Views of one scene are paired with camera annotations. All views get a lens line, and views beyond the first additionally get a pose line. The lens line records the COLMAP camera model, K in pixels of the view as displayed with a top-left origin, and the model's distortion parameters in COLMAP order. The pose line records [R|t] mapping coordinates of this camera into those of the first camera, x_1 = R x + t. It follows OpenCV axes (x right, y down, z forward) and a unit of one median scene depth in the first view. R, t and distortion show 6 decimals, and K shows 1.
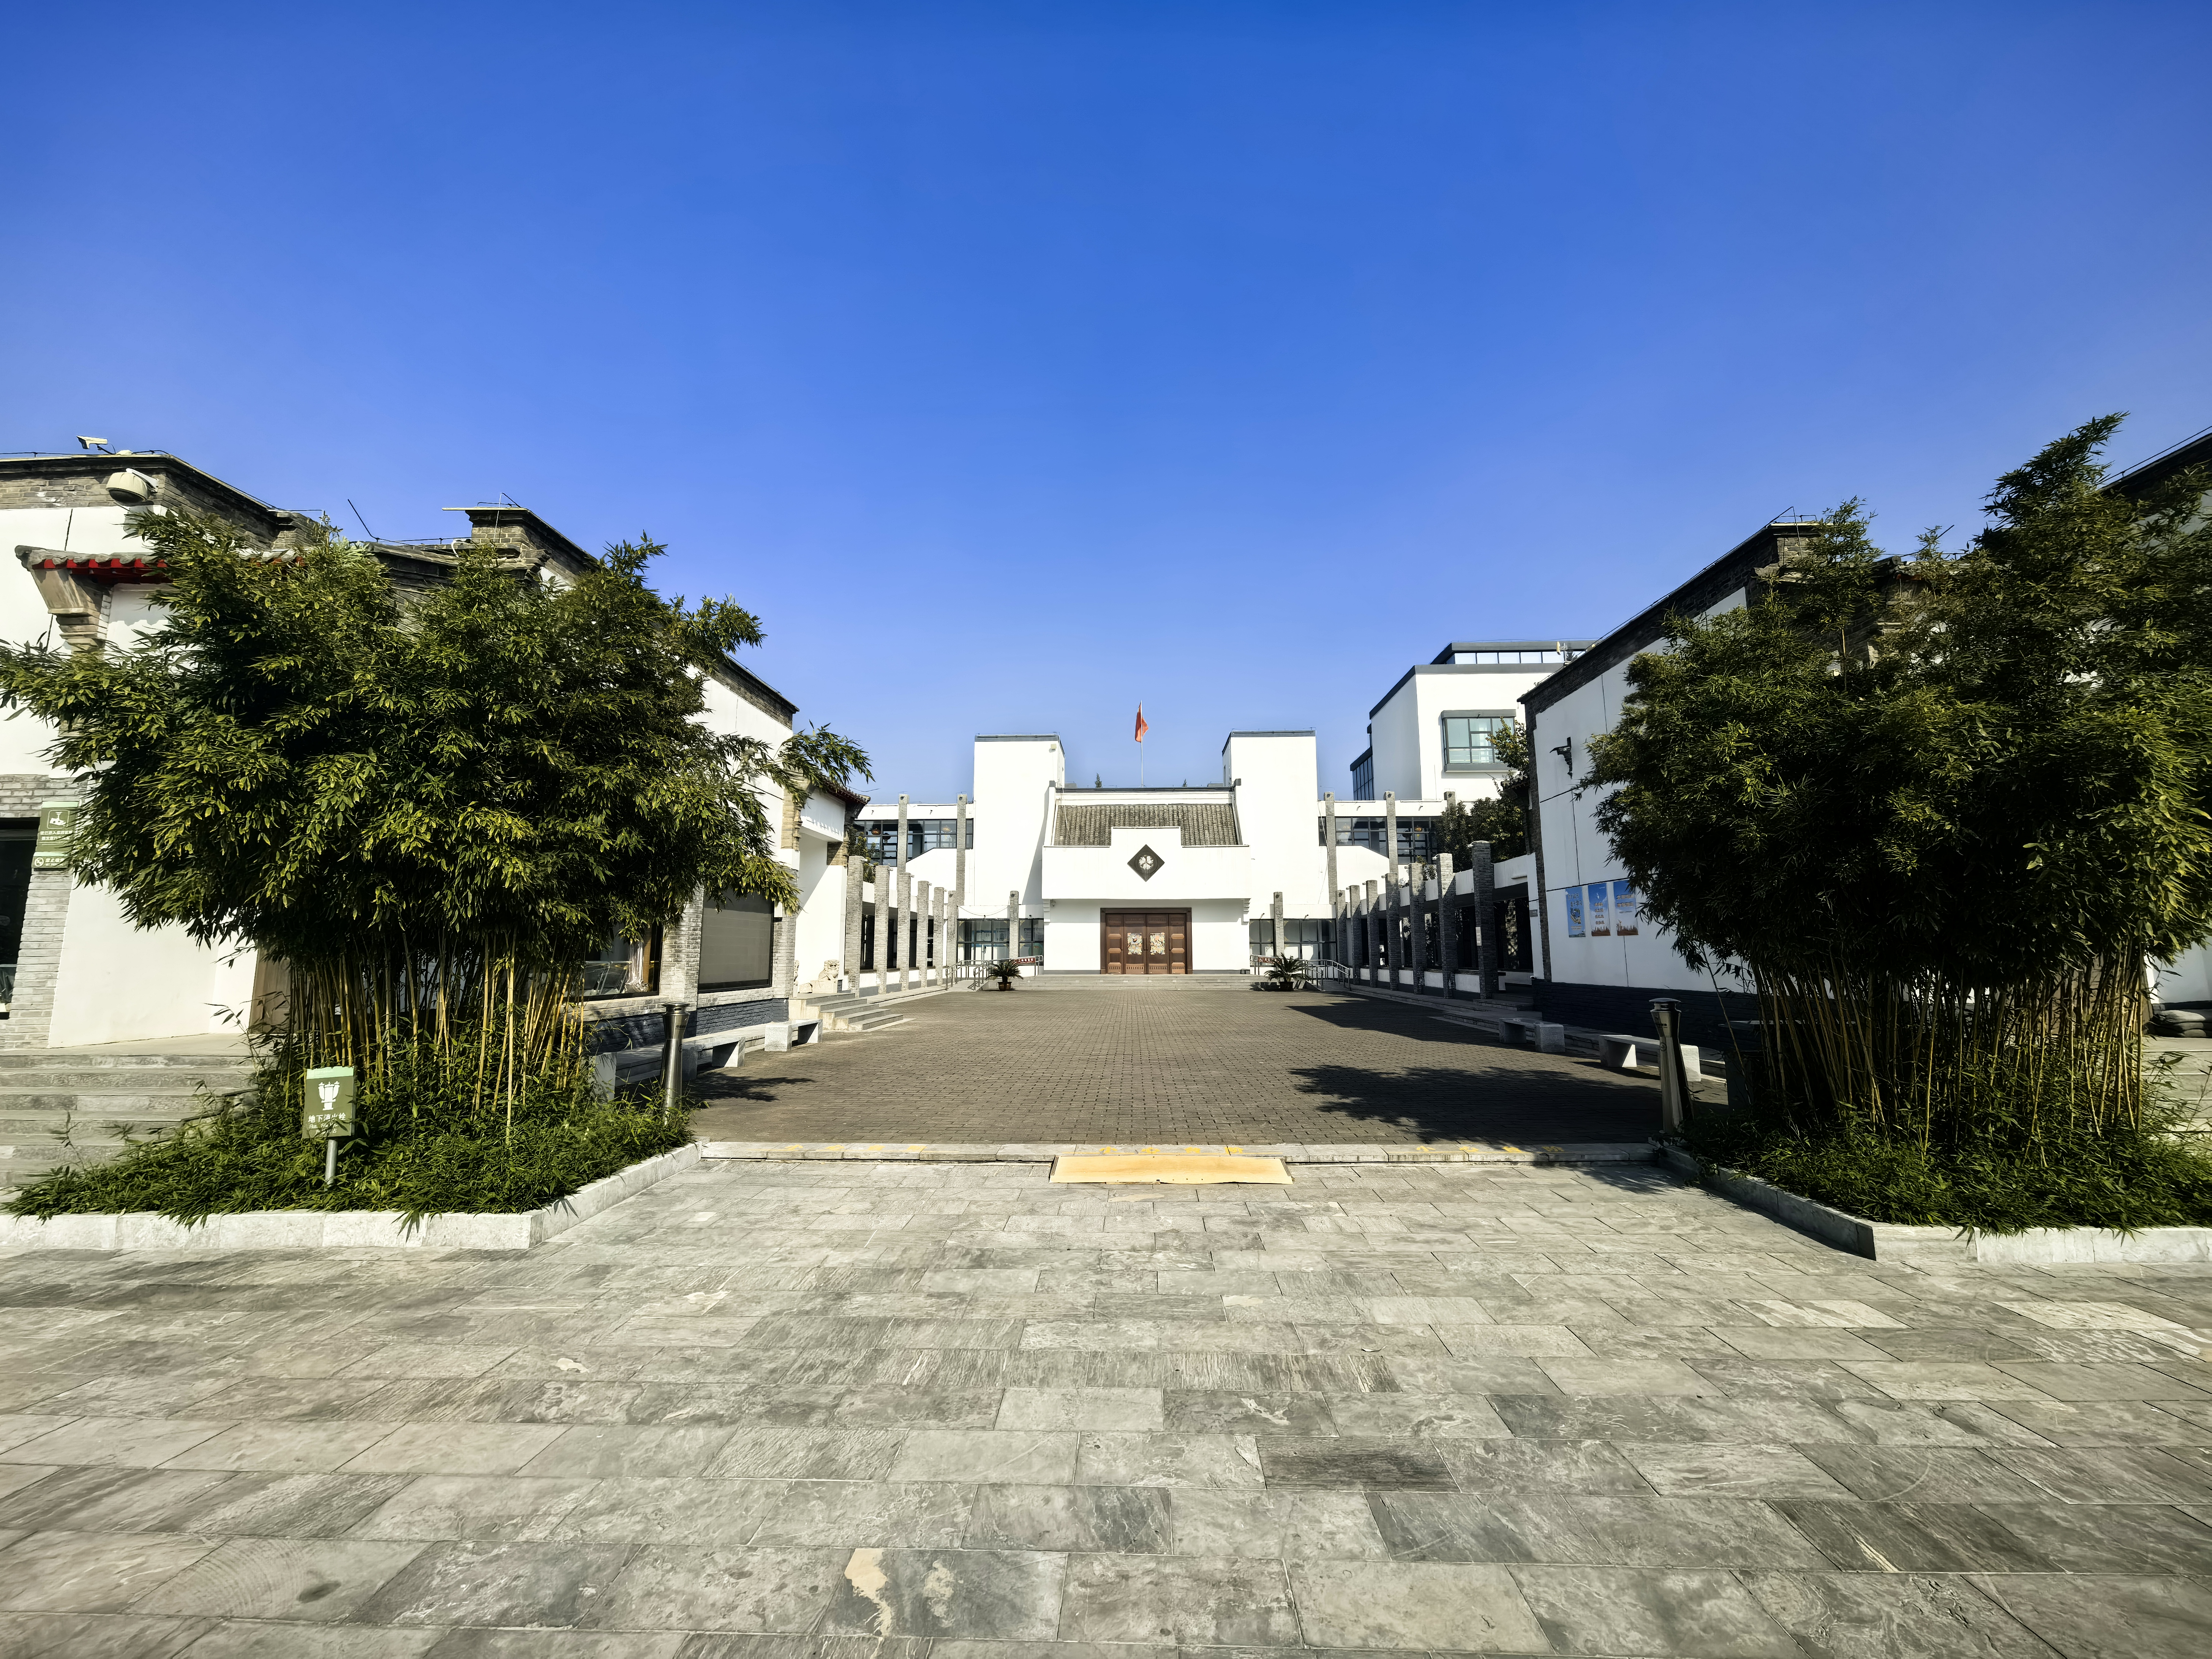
lens RADIAL K [[887.3, 0, 1106.9], [0, 887.3, 831.7], [0, 0, 1]] dist [-0.002905, 0.002040]
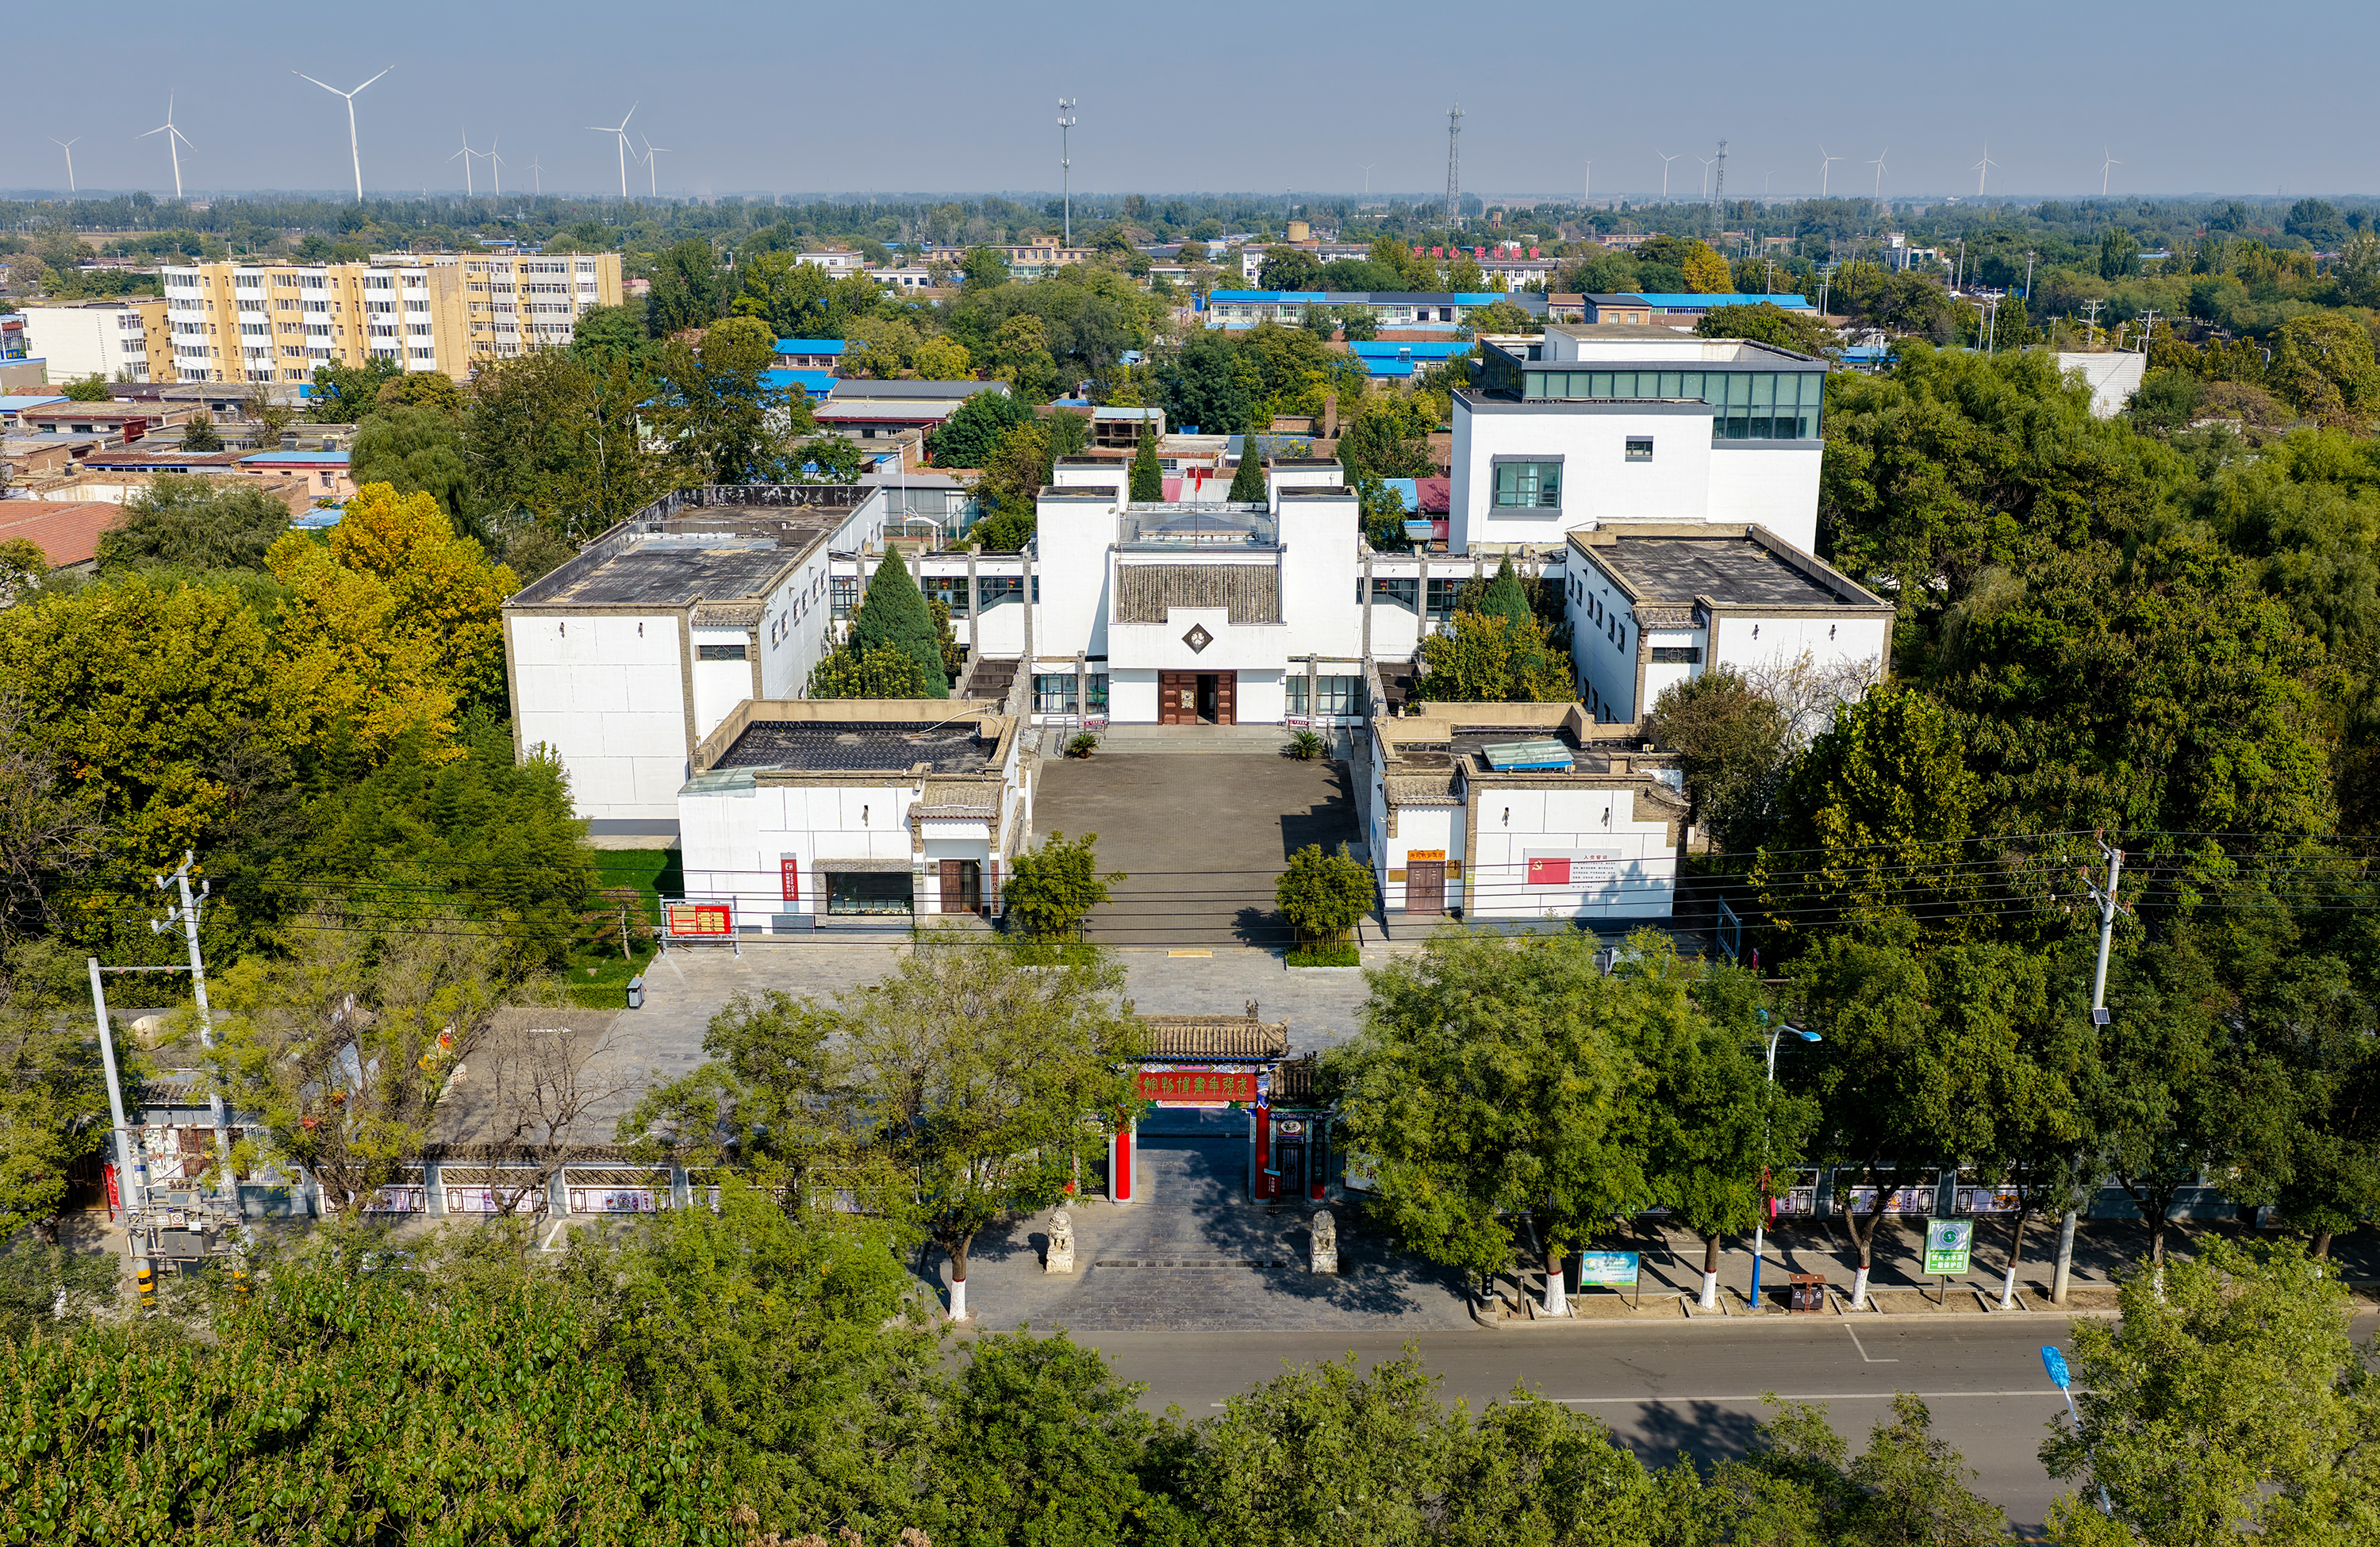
lens RADIAL K [[1932.4, 0, 1195.3], [0, 1932.4, 780.1], [0, 0, 1]] dist [-0.000915, 0.000185]
pose [[0.999550, -0.002061, 0.029920, -0.033249], [-0.009686, 0.921988, 0.387098, -0.735718], [-0.028384, -0.387214, 0.921553, -1.333963]]
